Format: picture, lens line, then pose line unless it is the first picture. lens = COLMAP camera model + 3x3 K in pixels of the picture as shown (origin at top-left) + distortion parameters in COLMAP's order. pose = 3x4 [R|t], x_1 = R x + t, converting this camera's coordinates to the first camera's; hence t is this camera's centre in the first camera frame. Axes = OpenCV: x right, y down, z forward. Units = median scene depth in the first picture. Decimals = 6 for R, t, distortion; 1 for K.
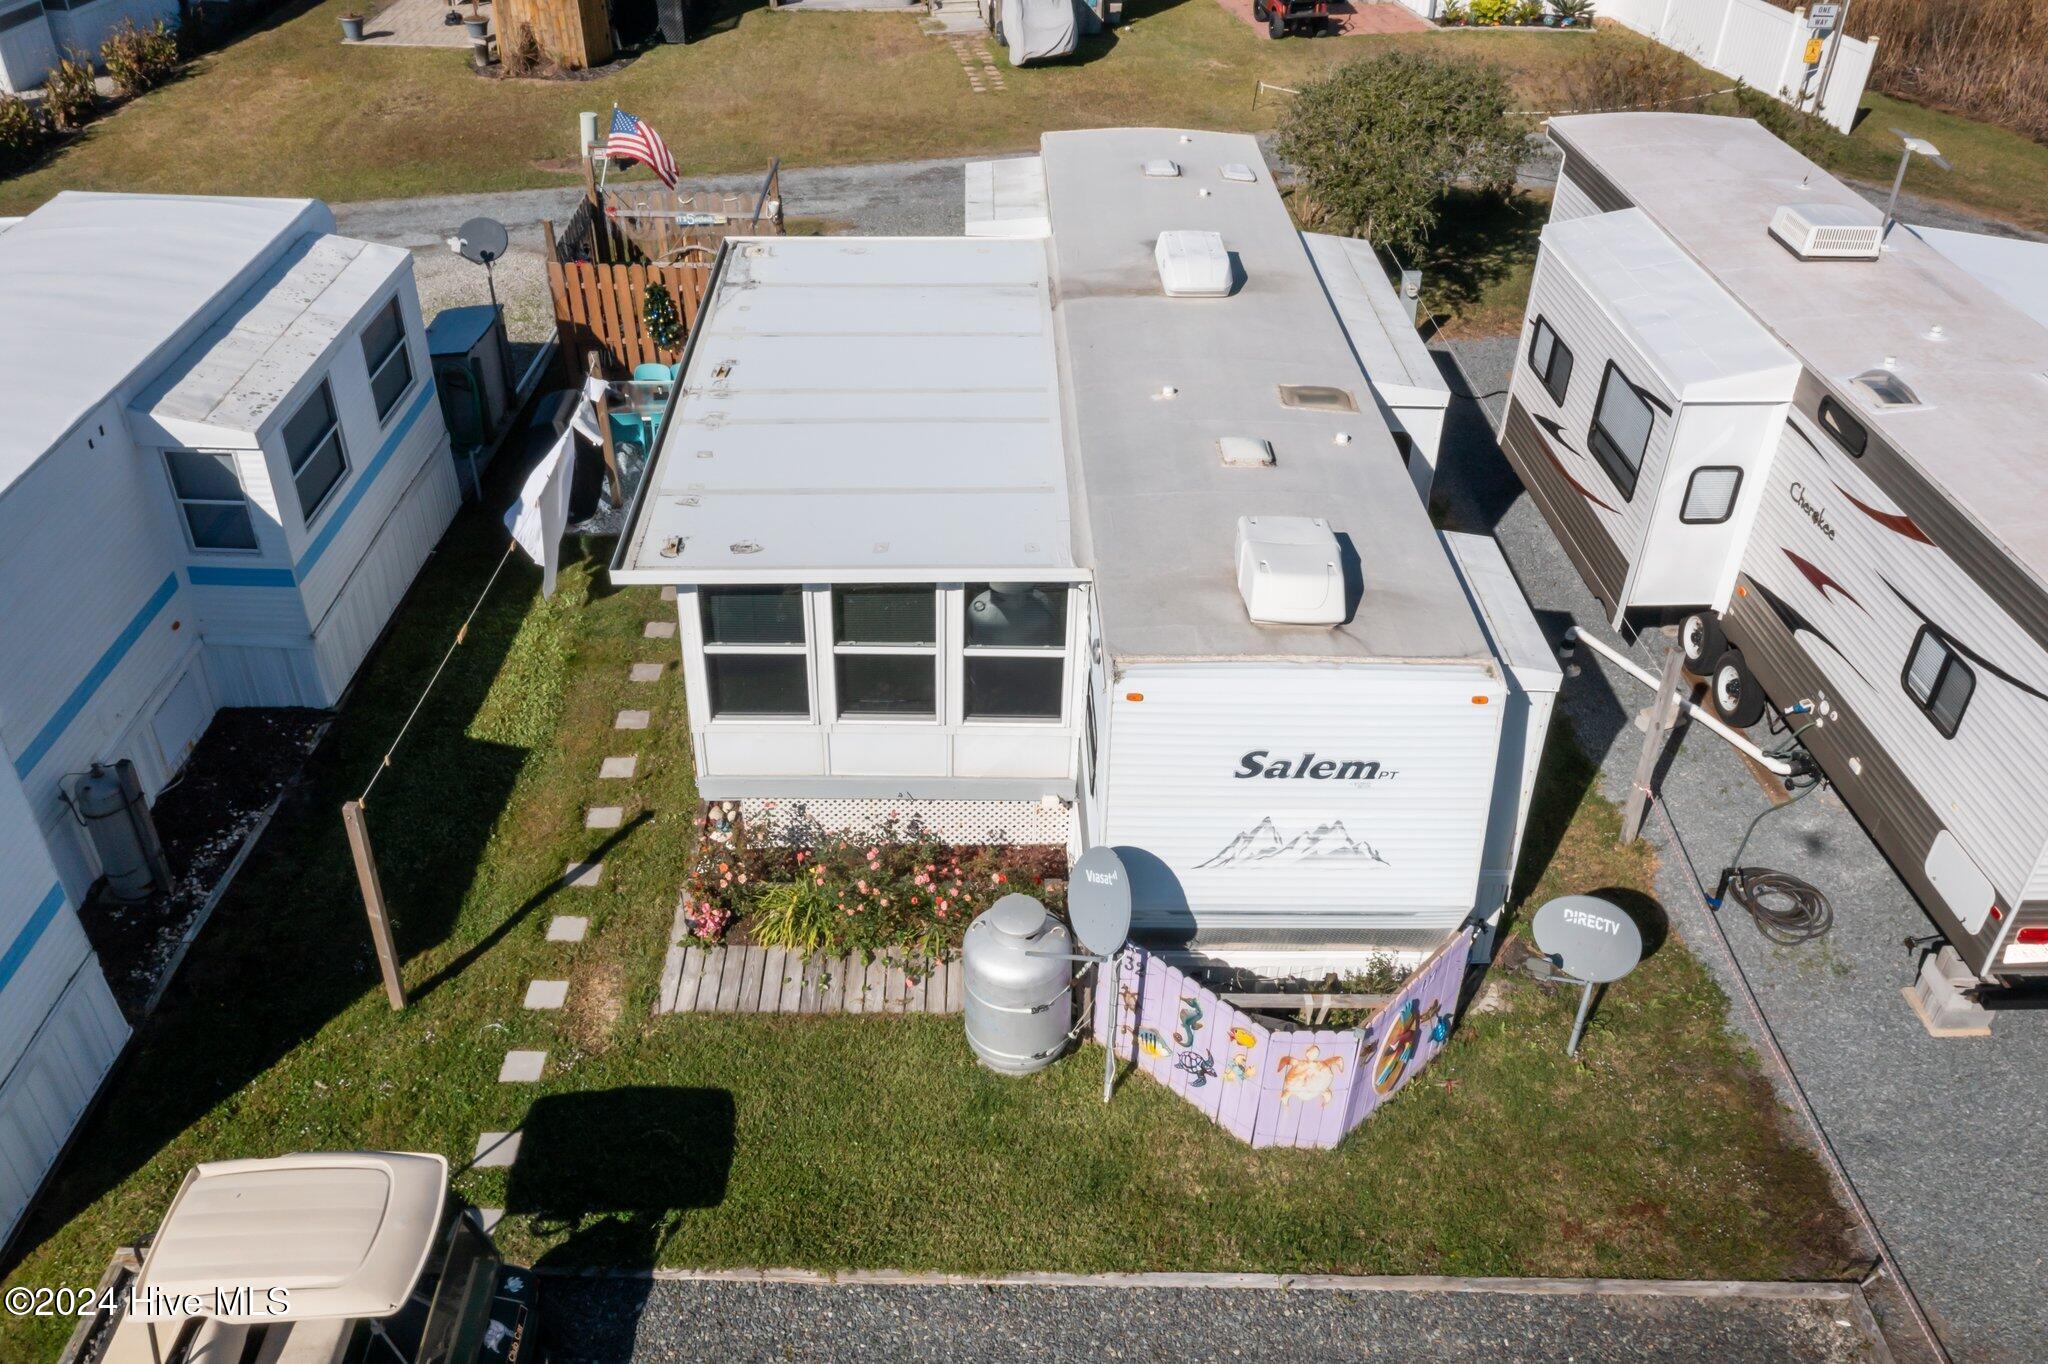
lens RADIAL K [[1617.1, 0, 1021.2], [0, 1617.1, 682.0], [0, 0, 1]] dist [-0.000424, 0.000689]
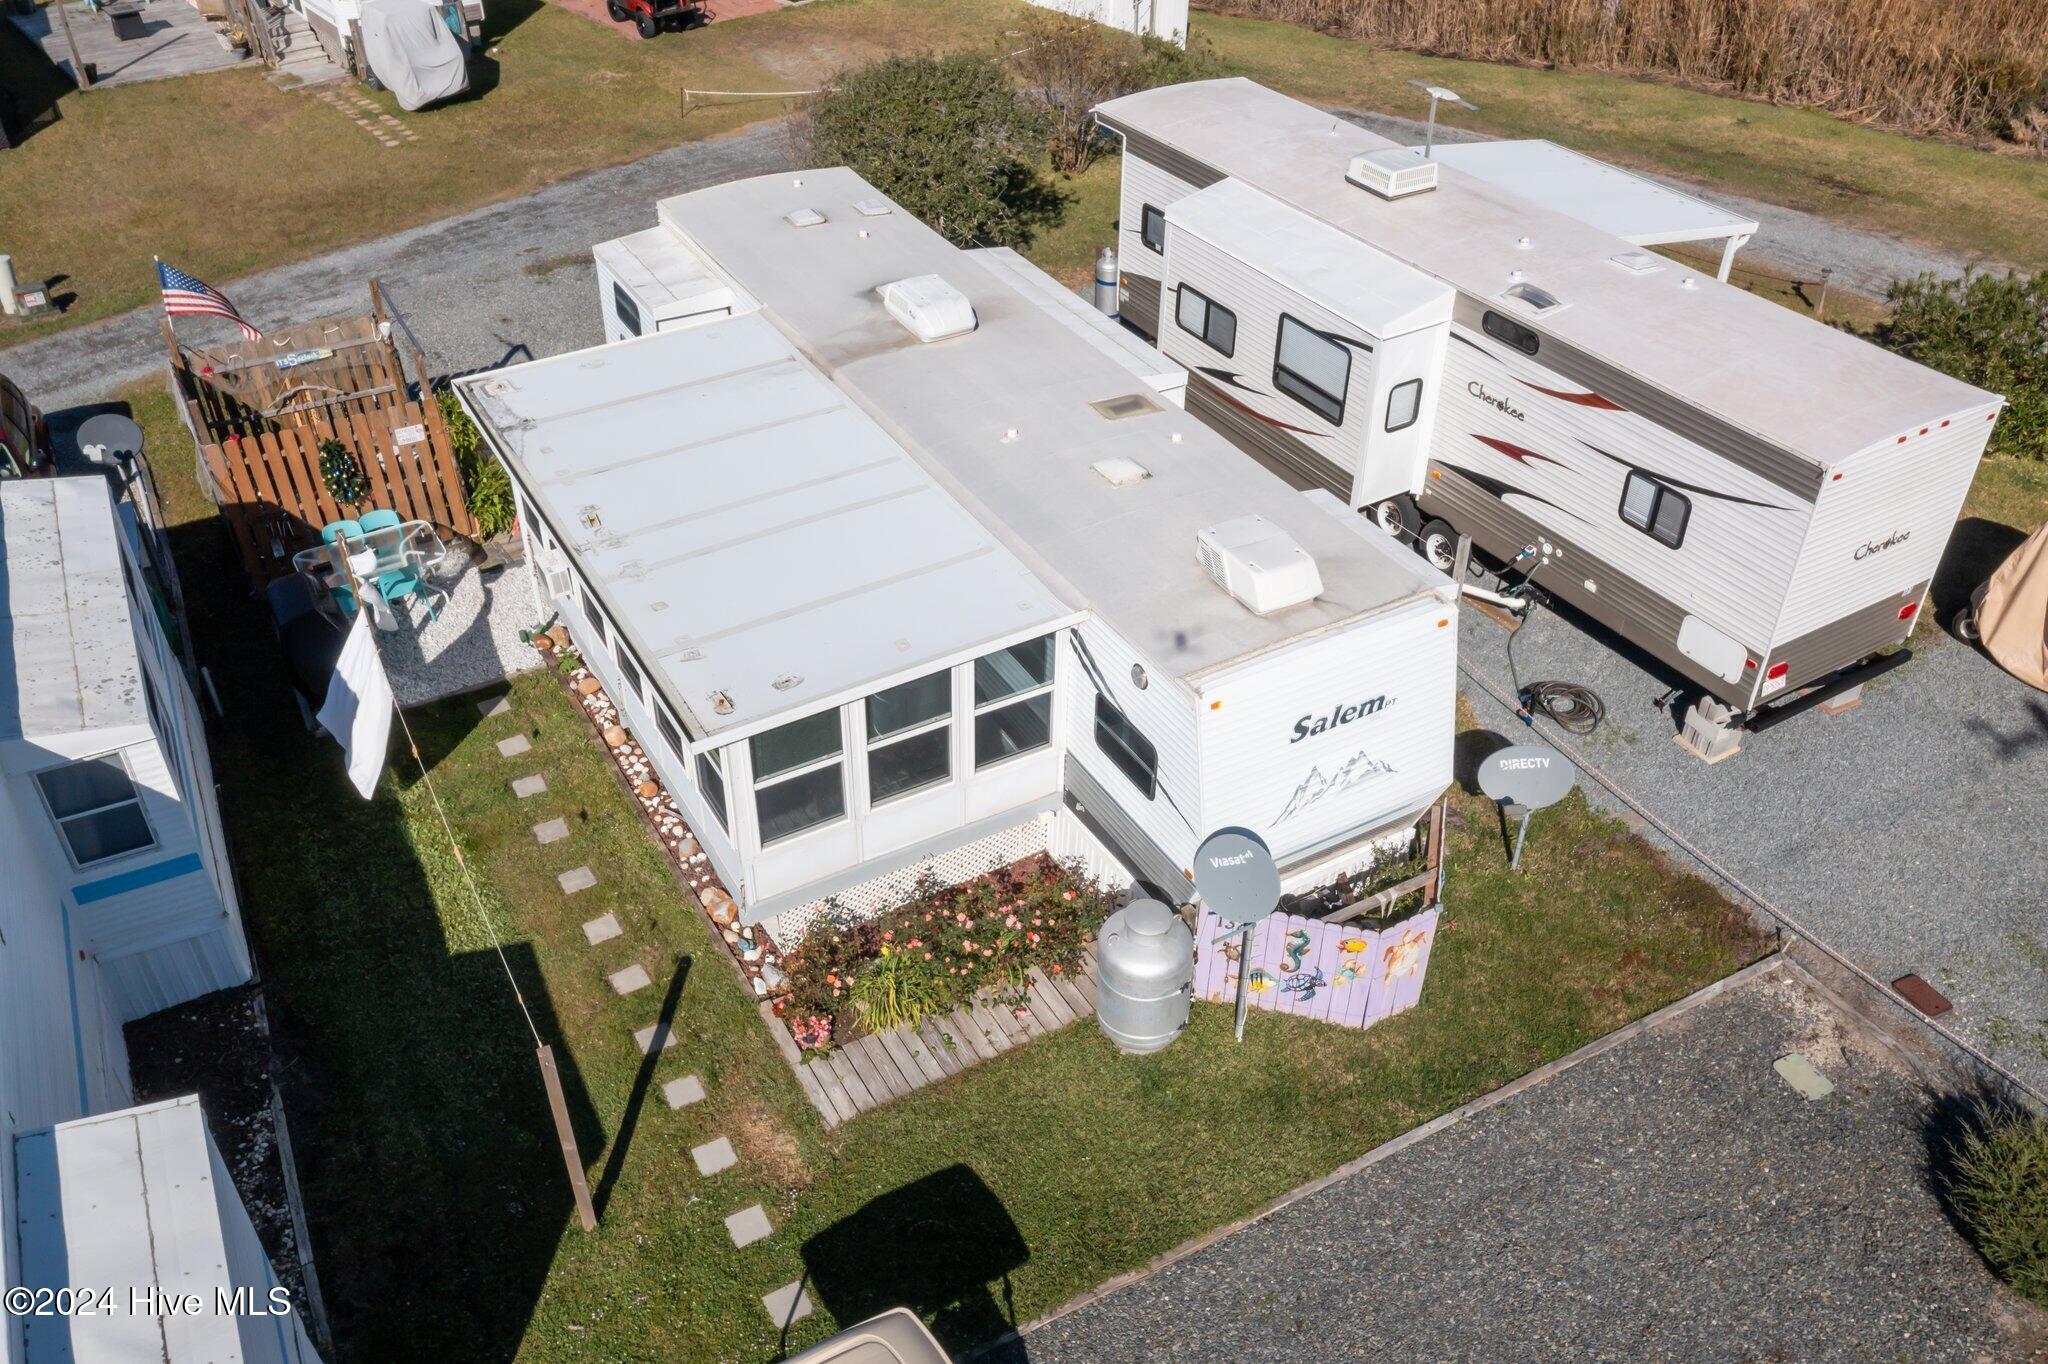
lens RADIAL K [[1609.7, 0, 1021.5], [0, 1609.7, 681.9], [0, 0, 1]] dist [0.001400, 0.002053]
pose [[0.881238, -0.299414, 0.365746, -0.388914], [0.285938, 0.953831, 0.091898, -0.126236], [-0.376375, 0.023596, 0.926167, -0.024113]]
